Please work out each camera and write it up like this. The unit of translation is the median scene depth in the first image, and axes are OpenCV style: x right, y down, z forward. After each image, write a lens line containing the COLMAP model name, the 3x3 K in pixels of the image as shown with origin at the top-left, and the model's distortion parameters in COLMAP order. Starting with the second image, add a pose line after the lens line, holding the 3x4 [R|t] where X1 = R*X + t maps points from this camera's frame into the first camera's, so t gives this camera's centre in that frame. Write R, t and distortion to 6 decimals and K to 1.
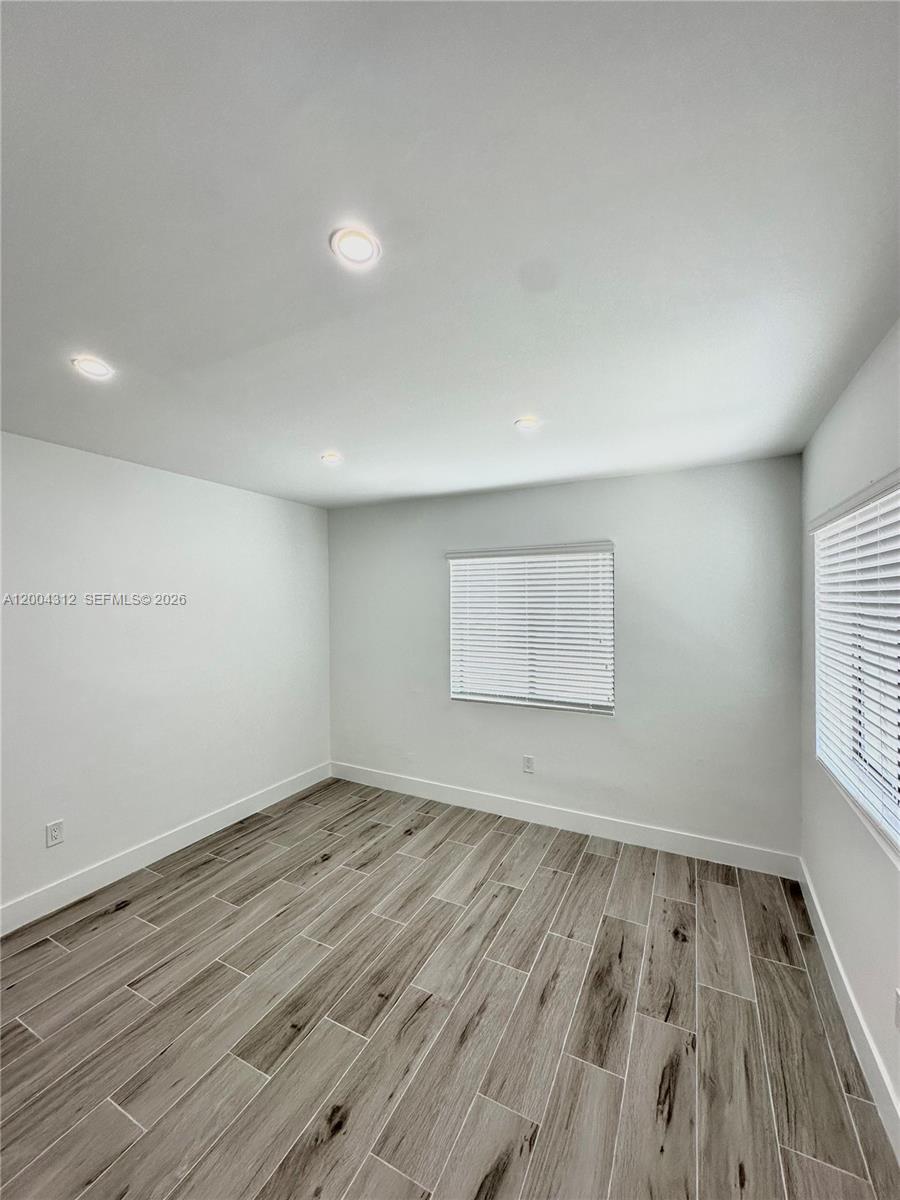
lens RADIAL K [[480.0, 0, 450.0], [0, 480.0, 600.0], [0, 0, 1]] dist [0.000538, -0.000588]
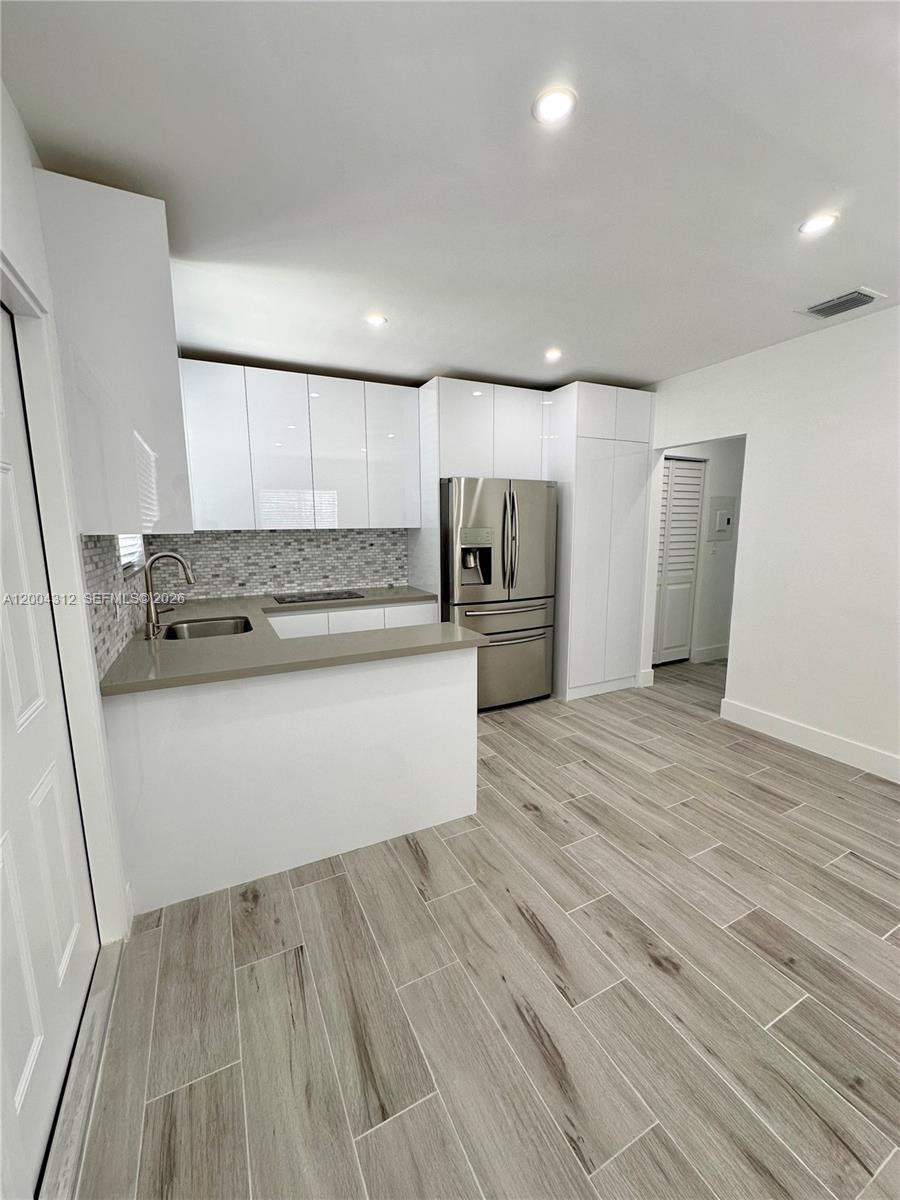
lens RADIAL K [[480.0, 0, 450.0], [0, 480.0, 600.0], [0, 0, 1]] dist [0.000538, -0.000588]
pose [[-0.585582, 0.134469, -0.799382, 0.652458], [0.006574, 0.986900, 0.161198, 0.140467], [0.810587, 0.089139, -0.578795, 1.018019]]
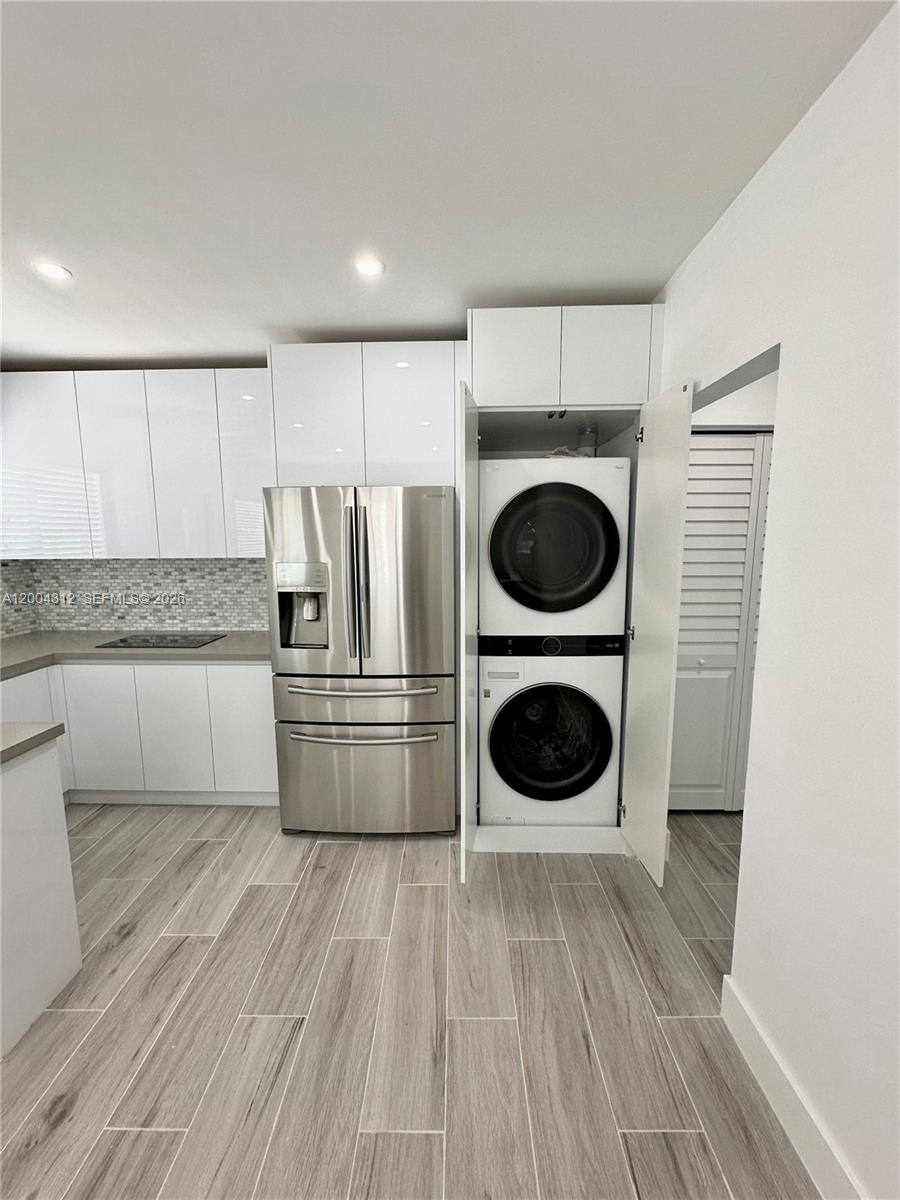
lens RADIAL K [[480.0, 0, 450.0], [0, 480.0, 600.0], [0, 0, 1]] dist [0.000538, -0.000588]
pose [[-0.896053, 0.066502, -0.438938, -0.788654], [0.007055, 0.990725, 0.135699, 0.094024], [0.443891, 0.118496, -0.888211, 1.280355]]
